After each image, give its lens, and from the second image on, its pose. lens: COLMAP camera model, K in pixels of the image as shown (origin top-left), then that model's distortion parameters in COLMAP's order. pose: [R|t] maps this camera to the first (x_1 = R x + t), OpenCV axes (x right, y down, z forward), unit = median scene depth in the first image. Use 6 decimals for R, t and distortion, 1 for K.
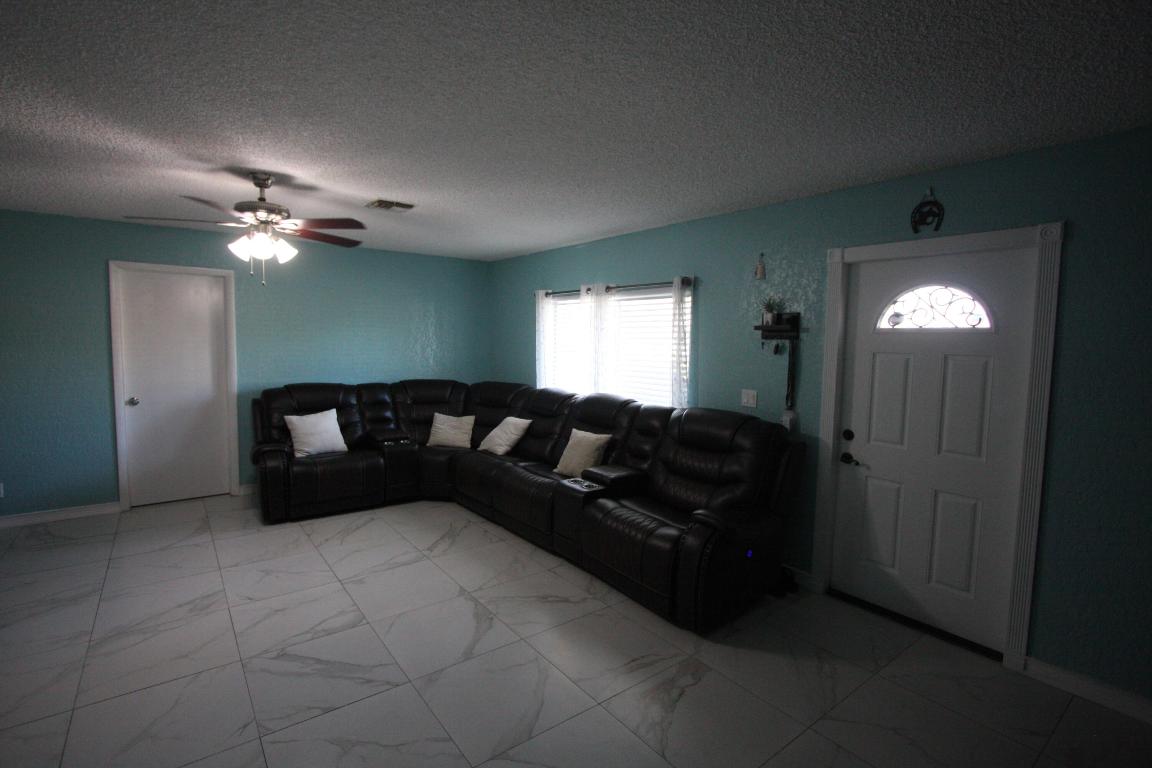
lens RADIAL K [[535.1, 0, 565.5], [0, 535.1, 380.8], [0, 0, 1]] dist [-0.015722, 0.001454]
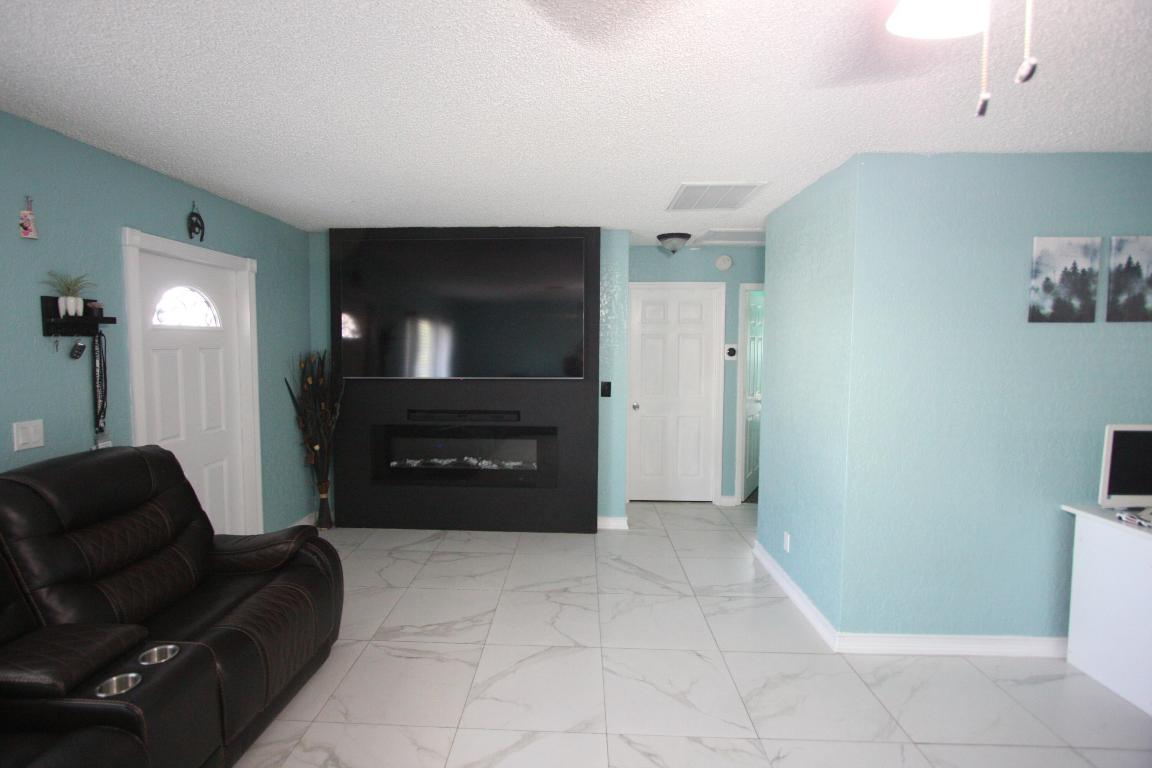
lens RADIAL K [[535.1, 0, 565.7], [0, 535.1, 379.6], [0, 0, 1]] dist [-0.015722, 0.001454]
pose [[-0.776155, -0.061221, 0.627563, -0.627078], [0.036208, 0.989306, 0.141292, -0.114965], [-0.629502, 0.132388, -0.765638, 1.359753]]
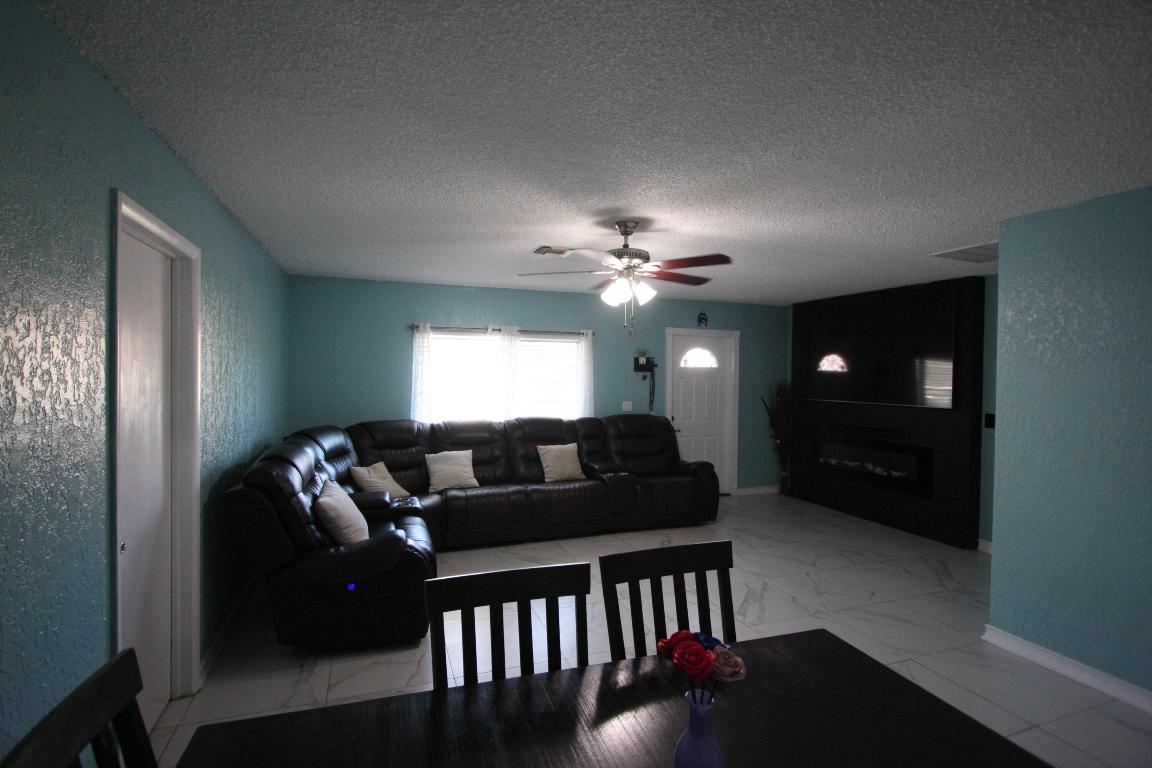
lens RADIAL K [[535.1, 0, 556.2], [0, 535.1, 378.3], [0, 0, 1]] dist [-0.015722, 0.001454]
pose [[0.301232, -0.021313, 0.953313, -1.720574], [0.070646, 0.997501, -0.000022, -0.092140], [-0.950930, 0.067354, 0.301985, 0.886095]]
